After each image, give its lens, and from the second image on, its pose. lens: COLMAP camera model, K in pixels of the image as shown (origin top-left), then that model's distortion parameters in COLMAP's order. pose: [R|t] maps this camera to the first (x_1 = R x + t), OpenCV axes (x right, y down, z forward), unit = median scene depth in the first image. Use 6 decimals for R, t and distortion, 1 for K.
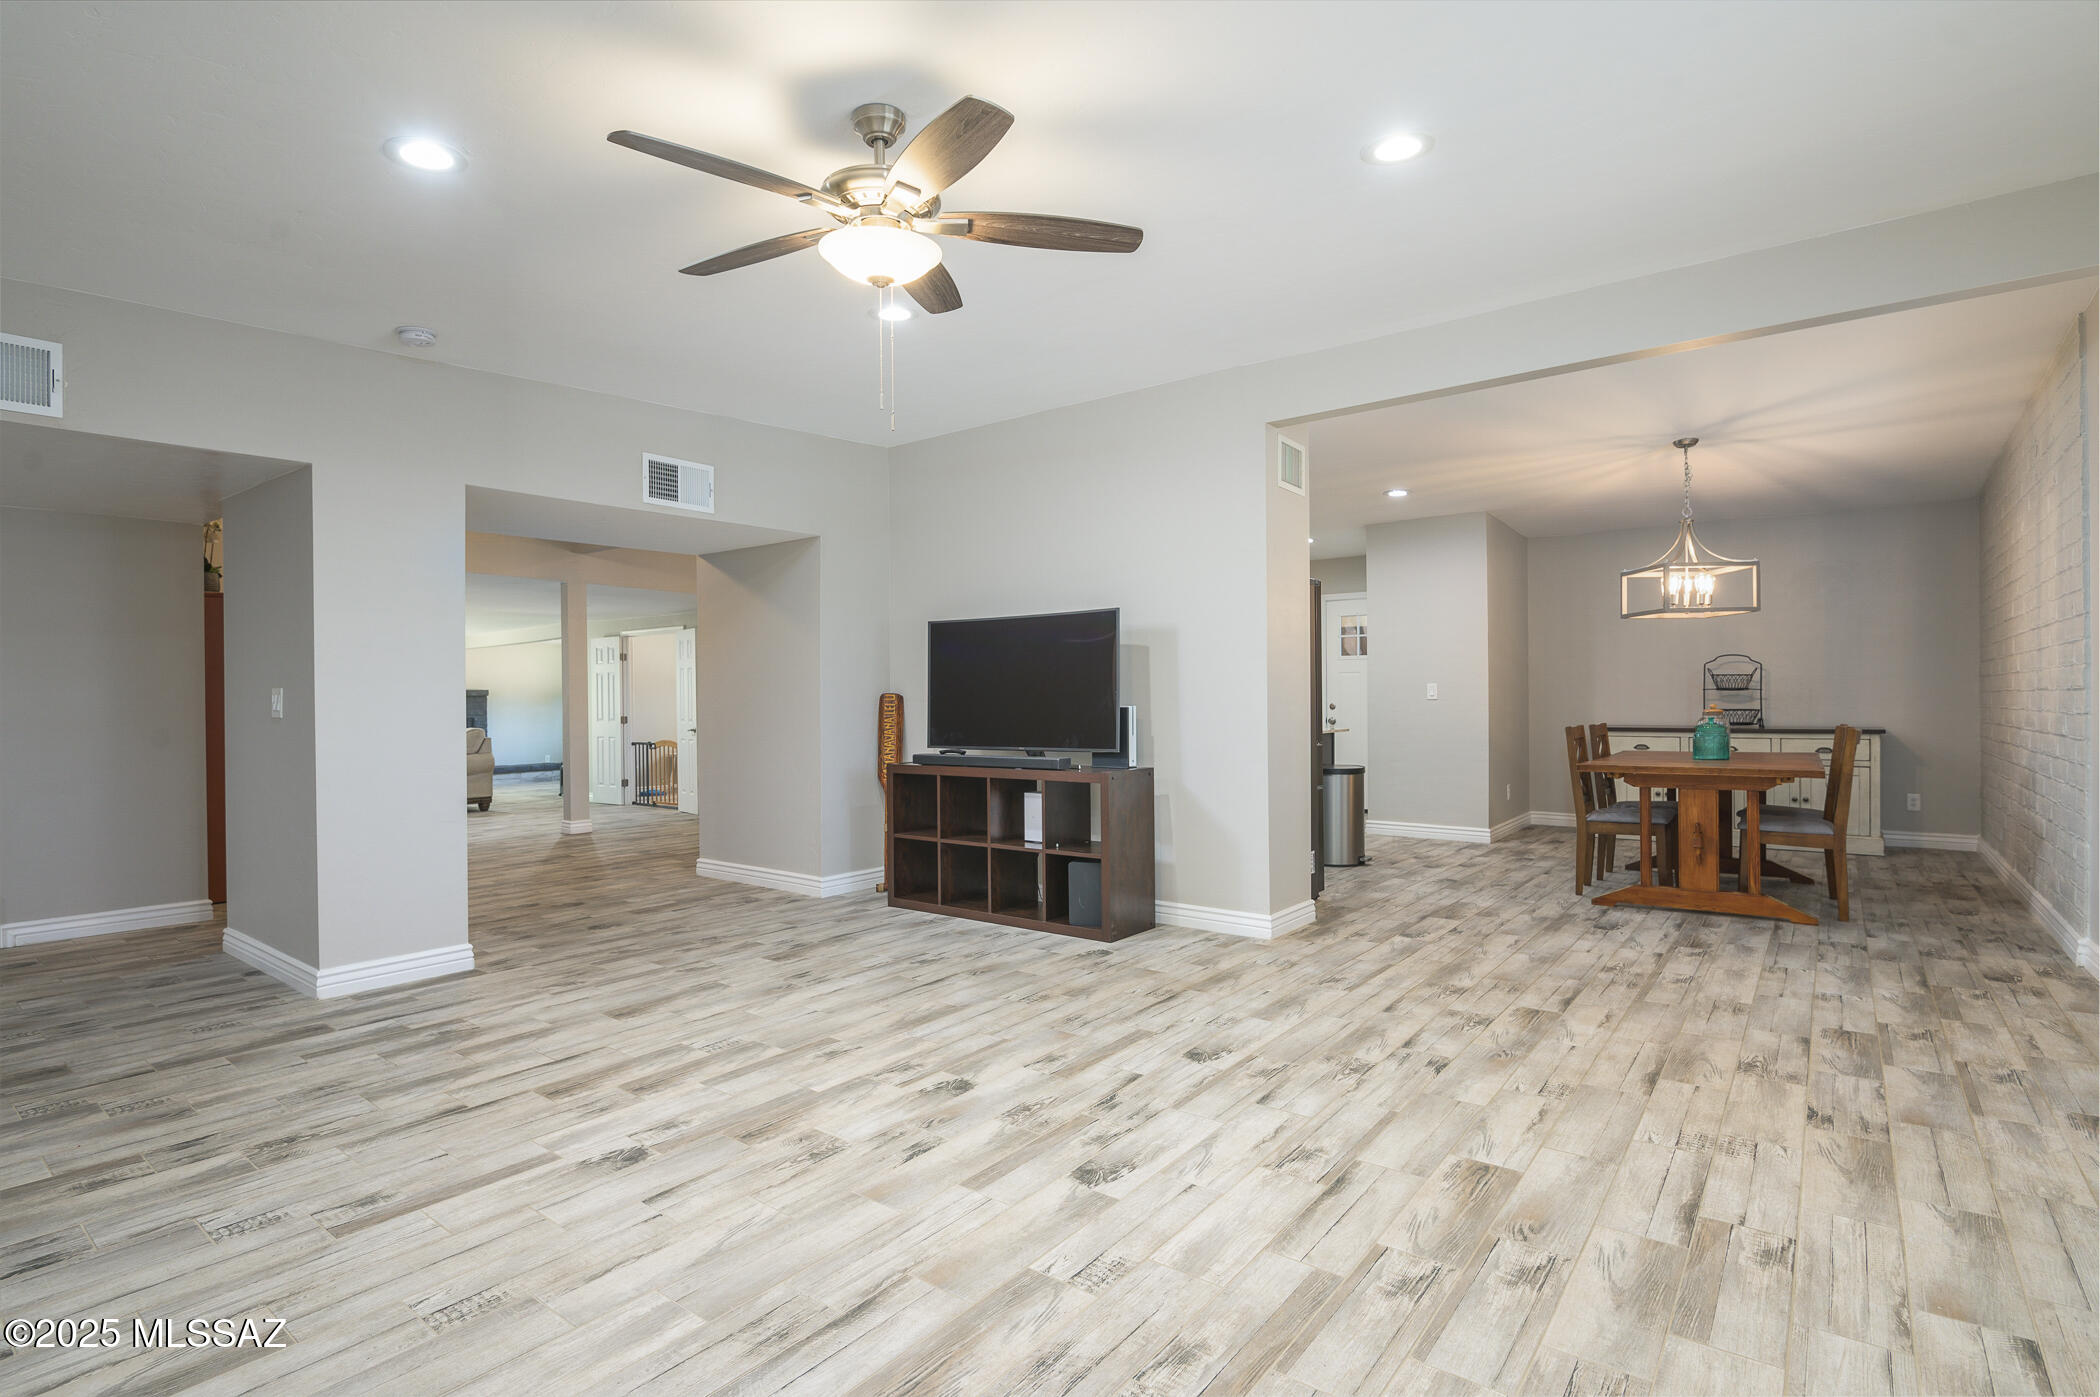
lens RADIAL K [[1001.3, 0, 1050.0], [0, 1001.3, 698.5], [0, 0, 1]] dist [-0.003200, -0.010034]
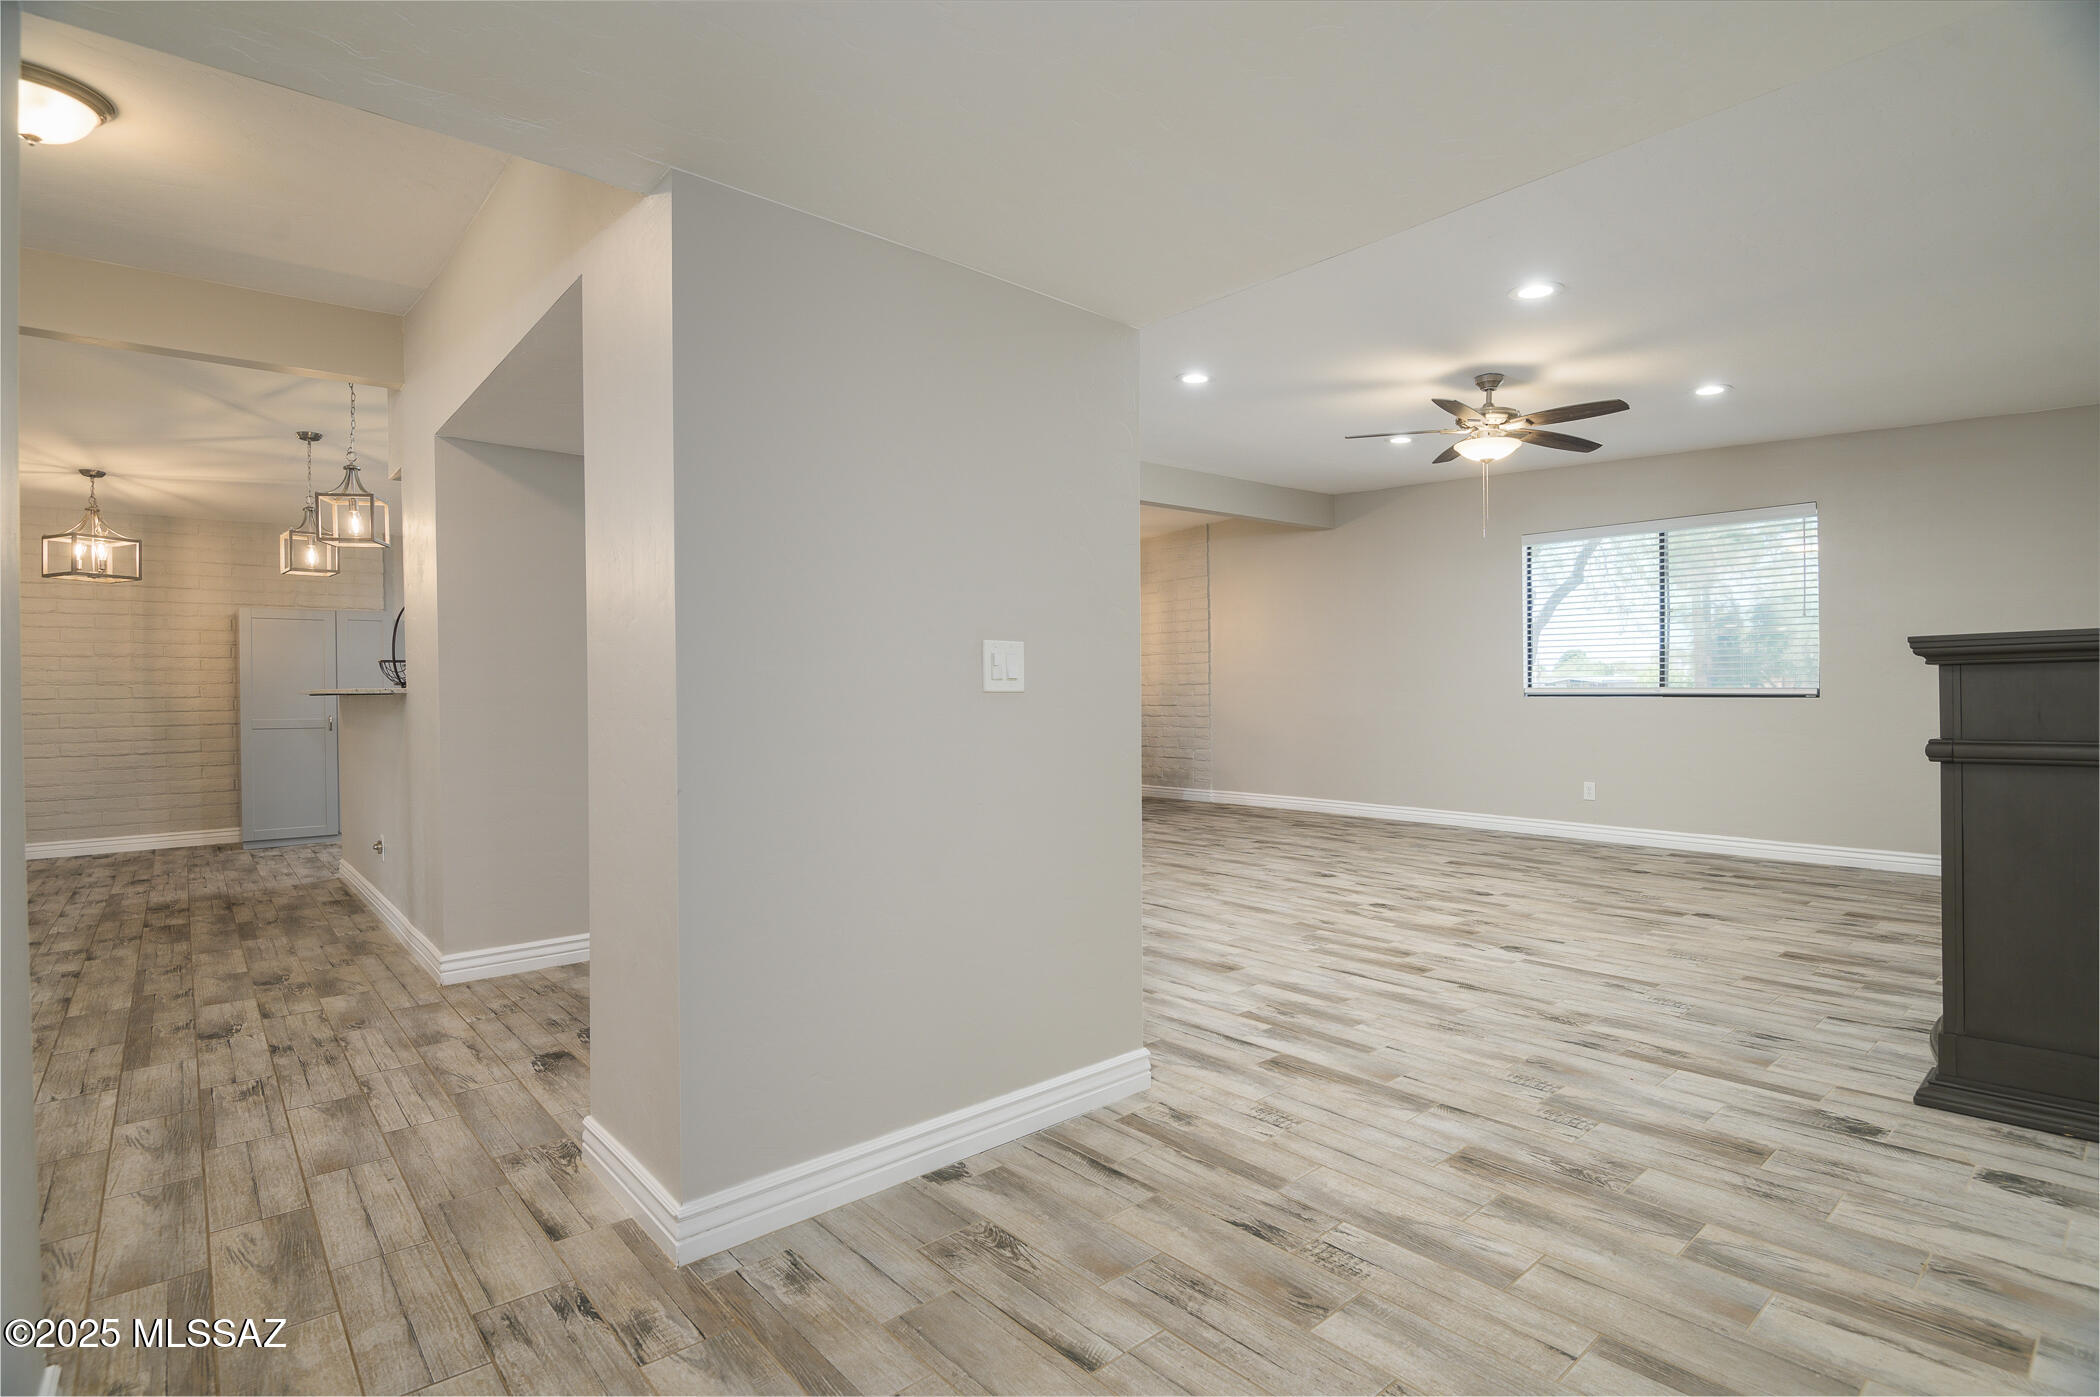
lens RADIAL K [[1001.3, 0, 1050.0], [0, 1001.3, 698.5], [0, 0, 1]] dist [-0.003200, -0.010034]
pose [[0.210066, -0.000162, 0.977687, -1.773673], [0.008596, 0.999962, -0.001682, 0.033975], [-0.977649, 0.008757, 0.210059, 1.128190]]
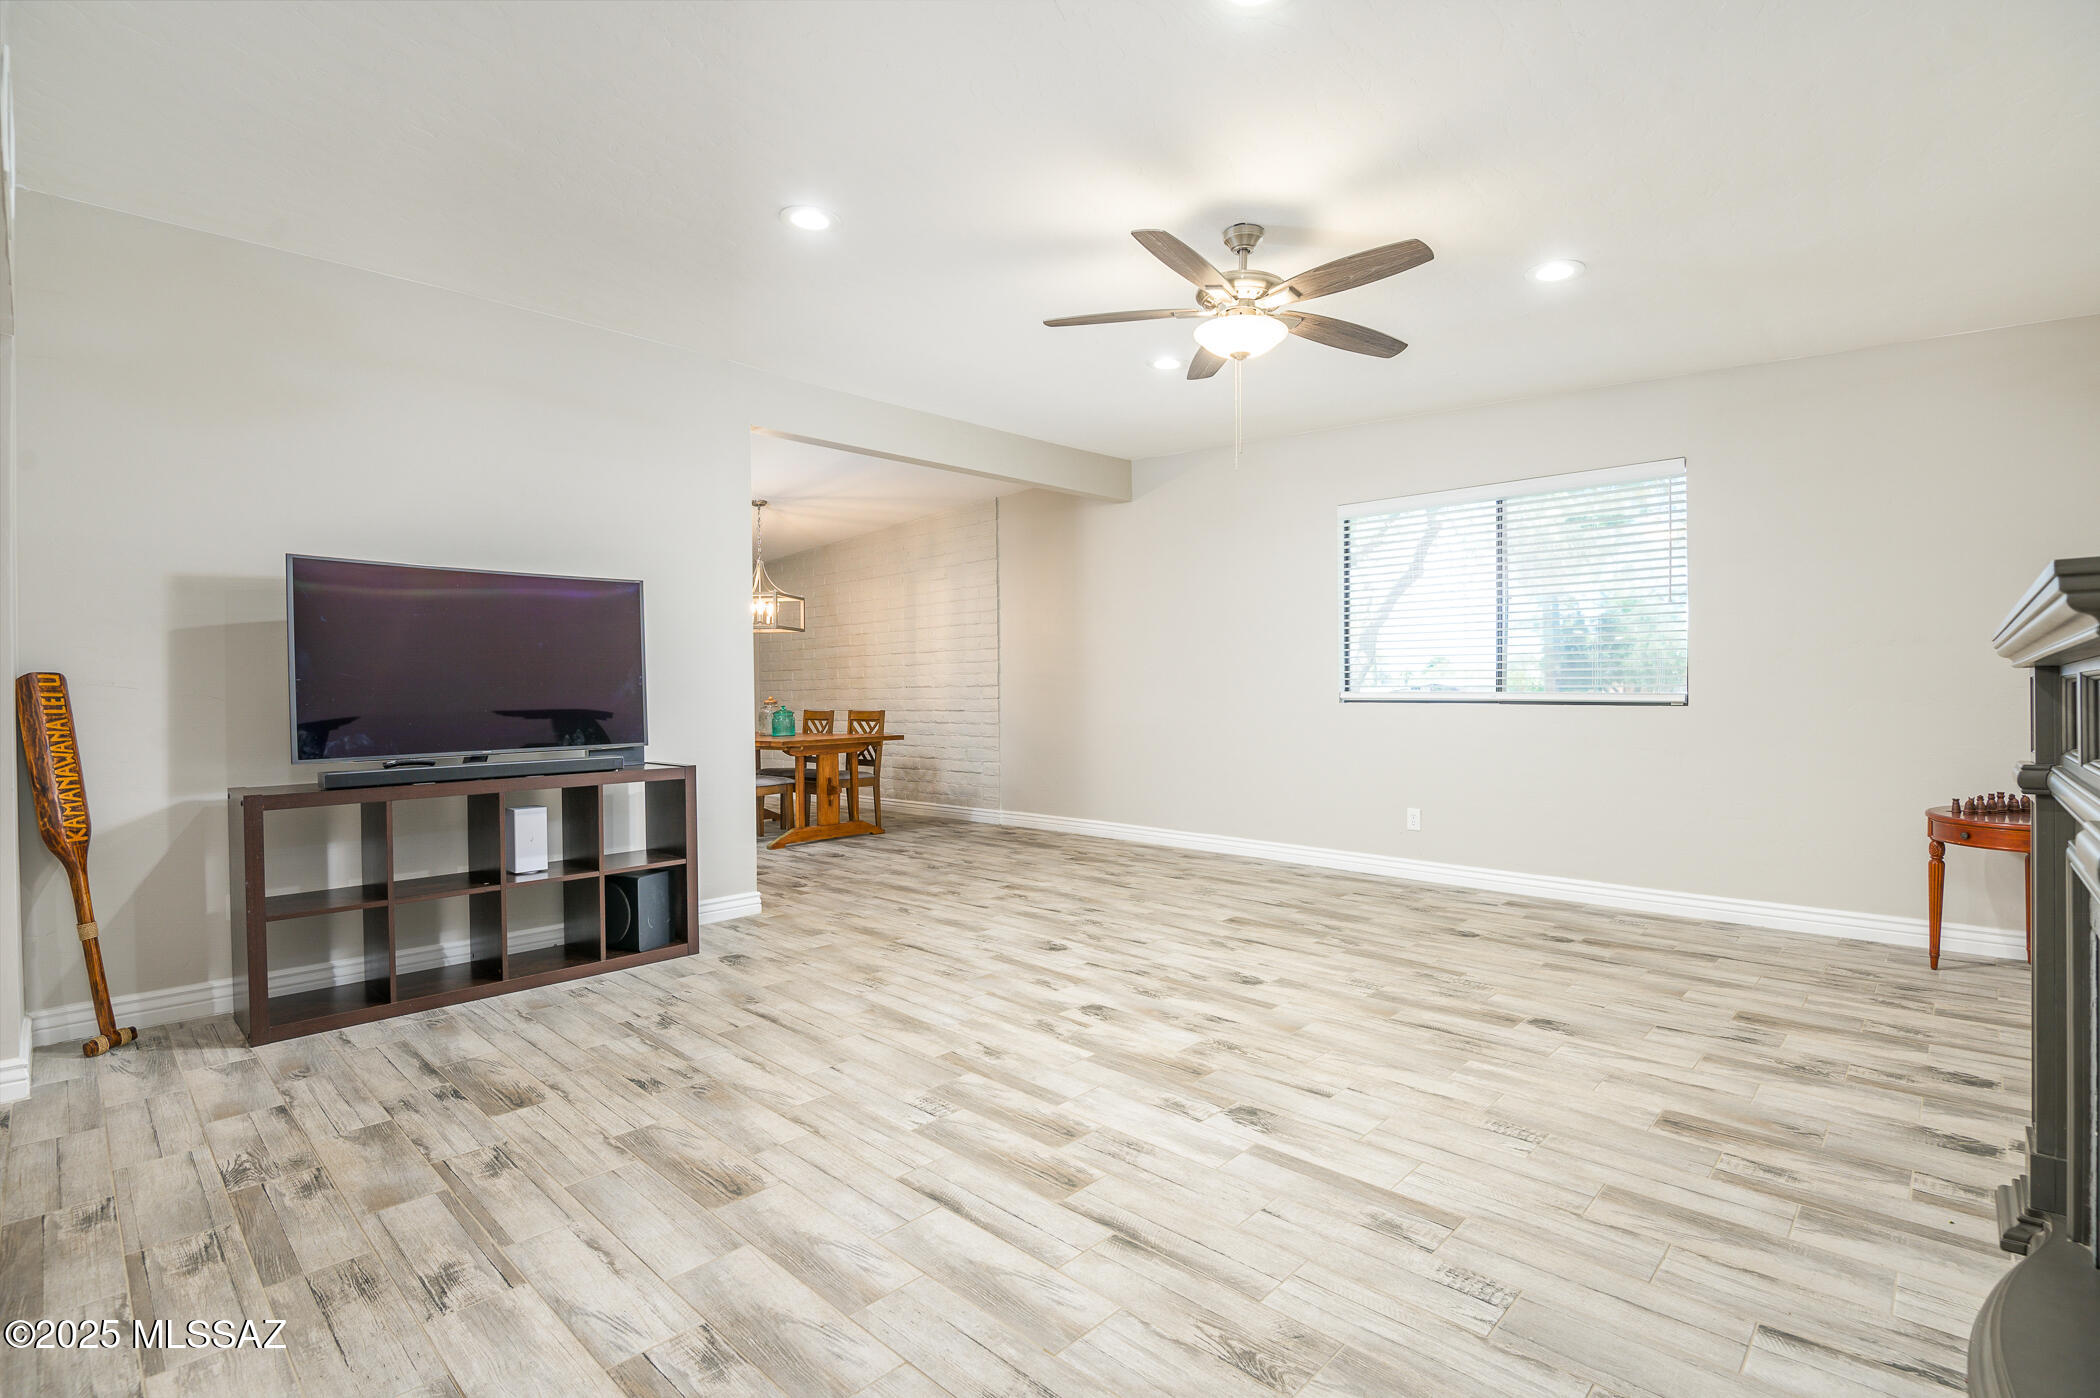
lens RADIAL K [[969.7, 0, 1041.3], [0, 969.7, 704.0], [0, 0, 1]] dist [0.003090, -0.008069]
pose [[0.117377, -0.003307, 0.993082, -1.152315], [0.005775, 0.999980, 0.002648, 0.029079], [-0.993071, 0.005425, 0.117394, 0.879497]]
